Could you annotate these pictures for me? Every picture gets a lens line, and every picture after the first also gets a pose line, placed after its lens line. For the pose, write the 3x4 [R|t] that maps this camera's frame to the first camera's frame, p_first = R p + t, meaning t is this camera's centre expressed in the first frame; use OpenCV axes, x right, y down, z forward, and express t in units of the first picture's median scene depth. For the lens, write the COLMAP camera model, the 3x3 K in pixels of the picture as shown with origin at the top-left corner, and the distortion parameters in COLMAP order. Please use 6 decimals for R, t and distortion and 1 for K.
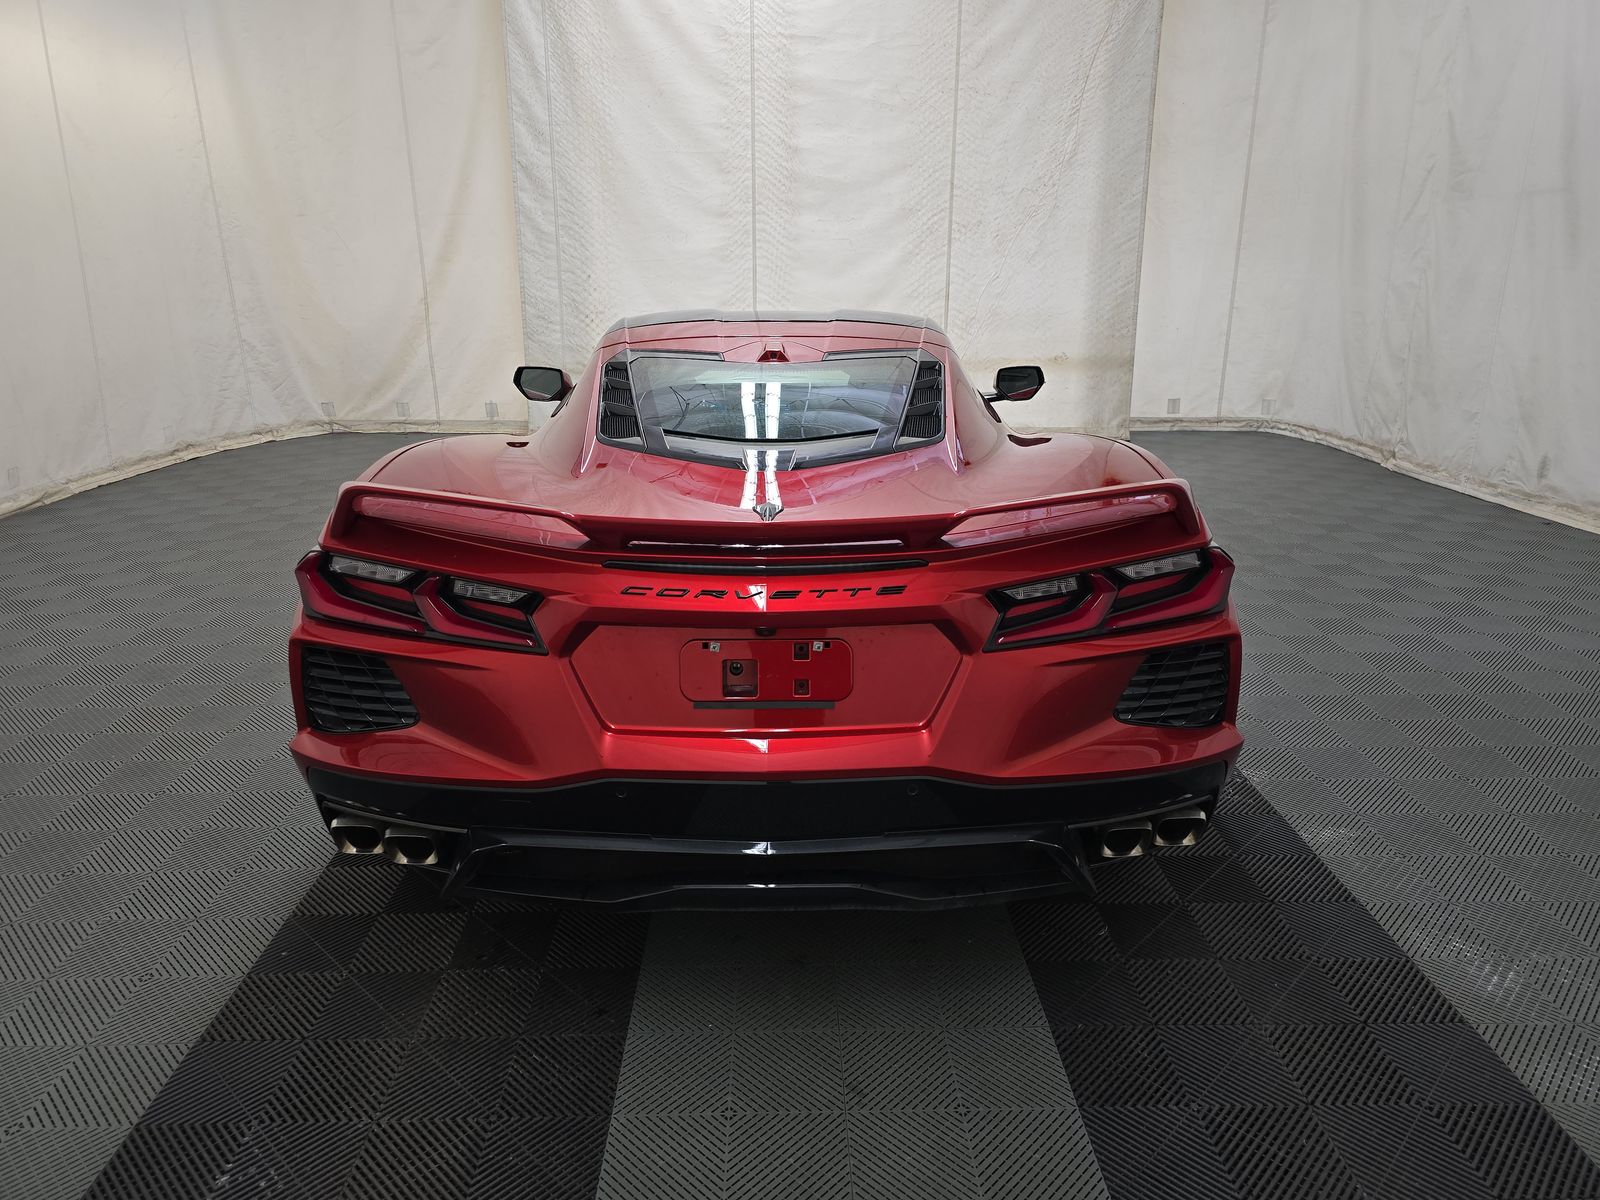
lens RADIAL K [[1068.9, 0, 798.9], [0, 1068.9, 605.1], [0, 0, 1]] dist [0.031595, -0.028789]
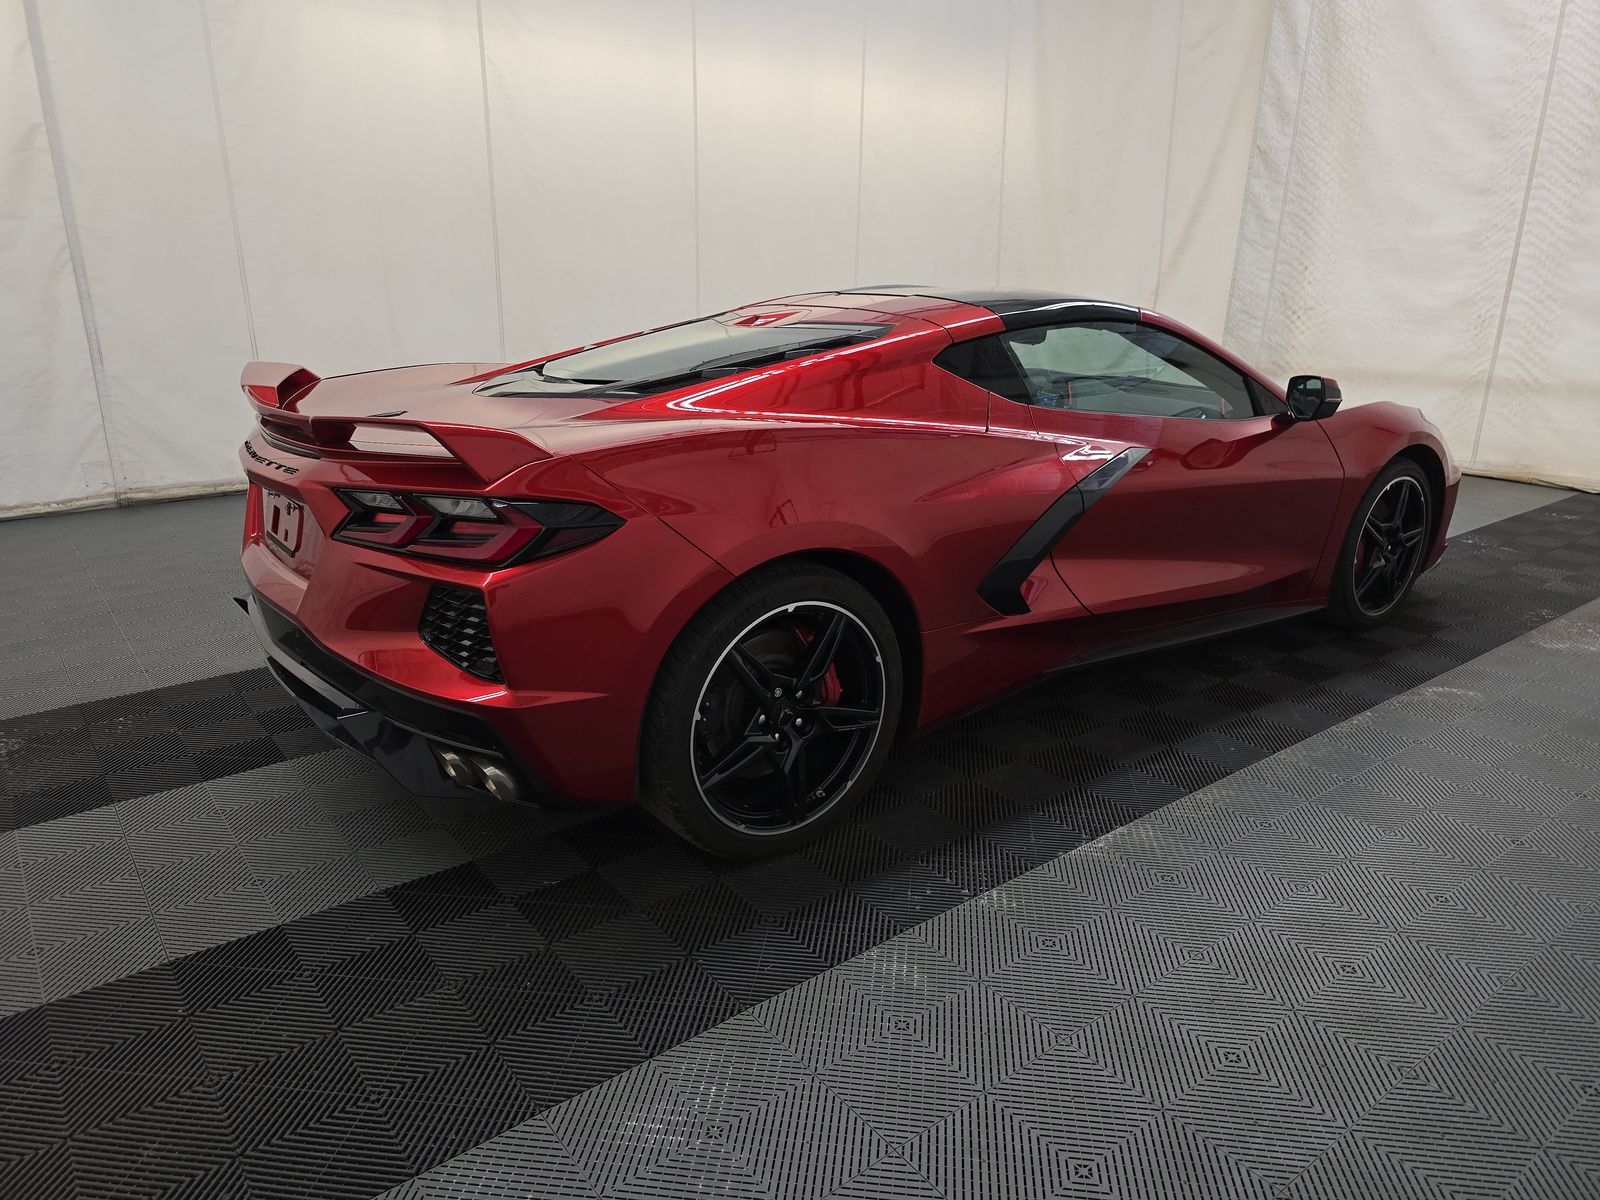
lens RADIAL K [[1068.9, 0, 796.3], [0, 1068.9, 602.5], [0, 0, 1]] dist [0.031595, -0.028789]
pose [[0.591245, 0.246400, -0.767930, 0.321538], [-0.250357, 0.961220, 0.115664, -0.035507], [0.766649, 0.123871, 0.630004, 0.142858]]
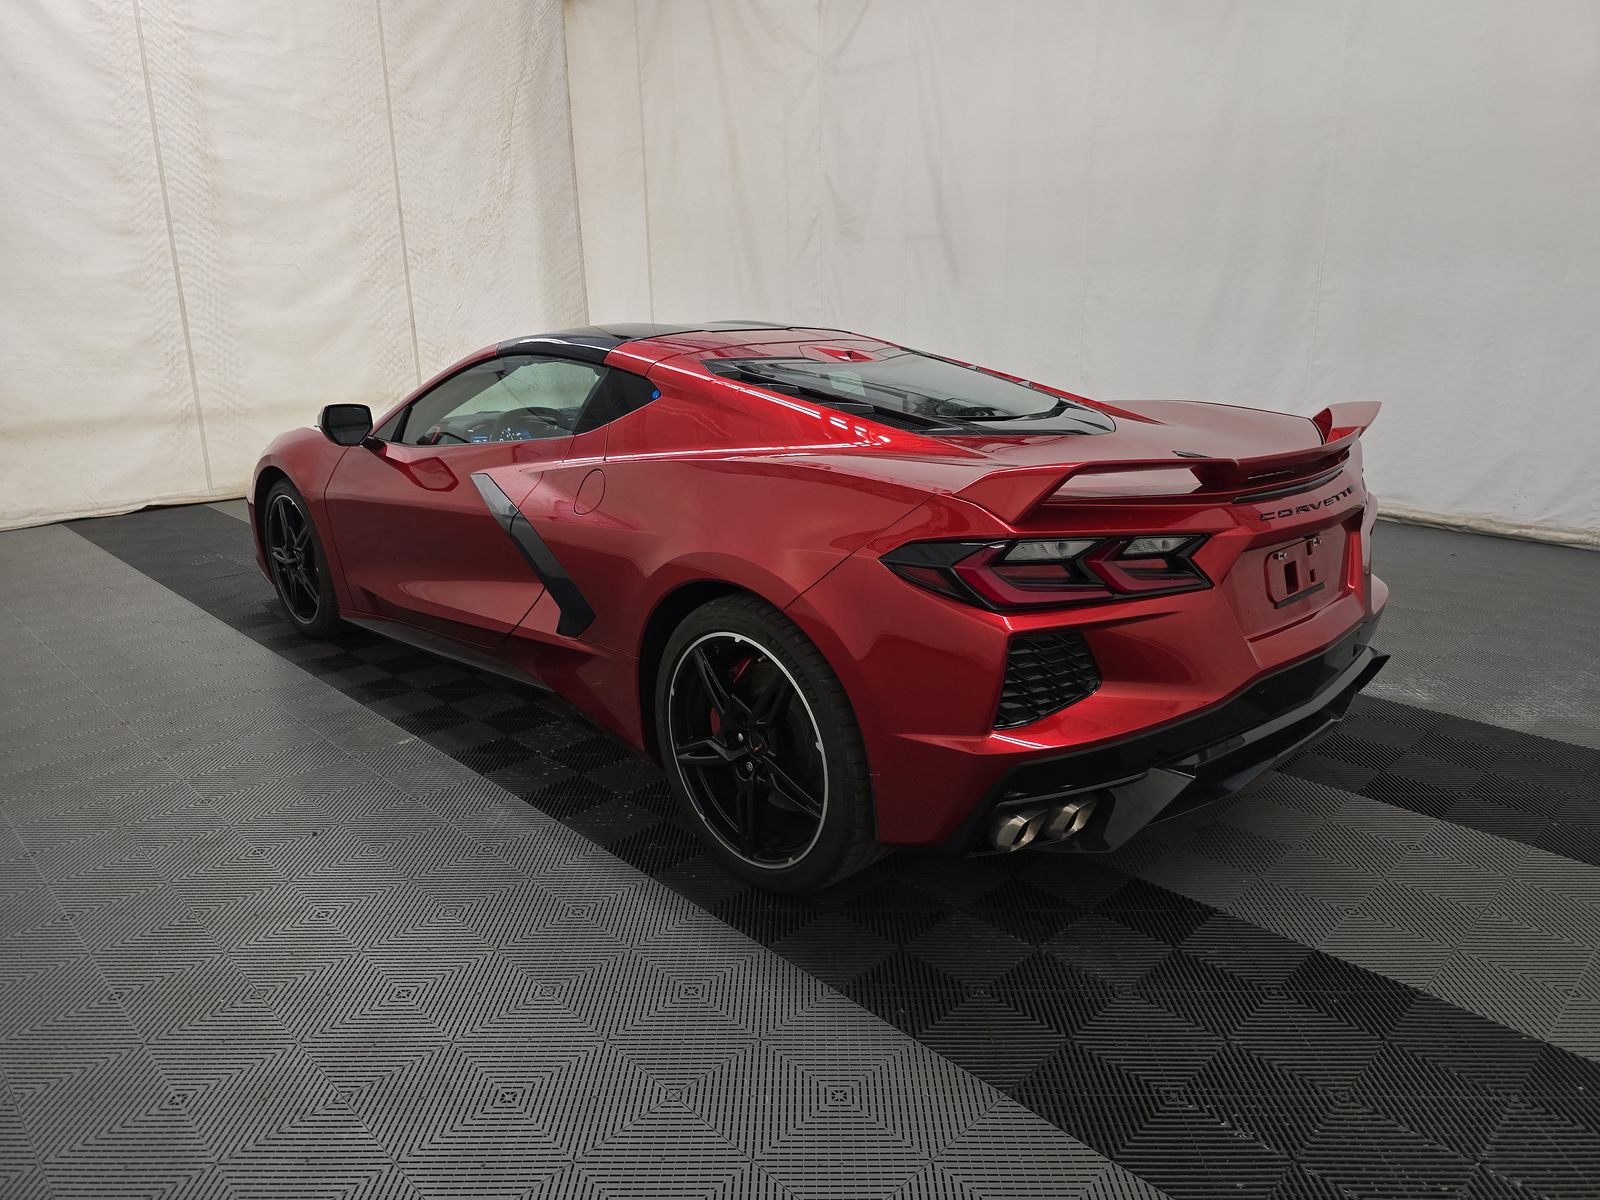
lens RADIAL K [[1068.9, 0, 807.6], [0, 1068.9, 598.0], [0, 0, 1]] dist [0.031595, -0.028789]
pose [[0.730709, -0.189243, 0.655936, -0.284573], [0.217360, 0.975302, 0.039245, -0.017670], [-0.647163, 0.113898, 0.753796, 0.093112]]
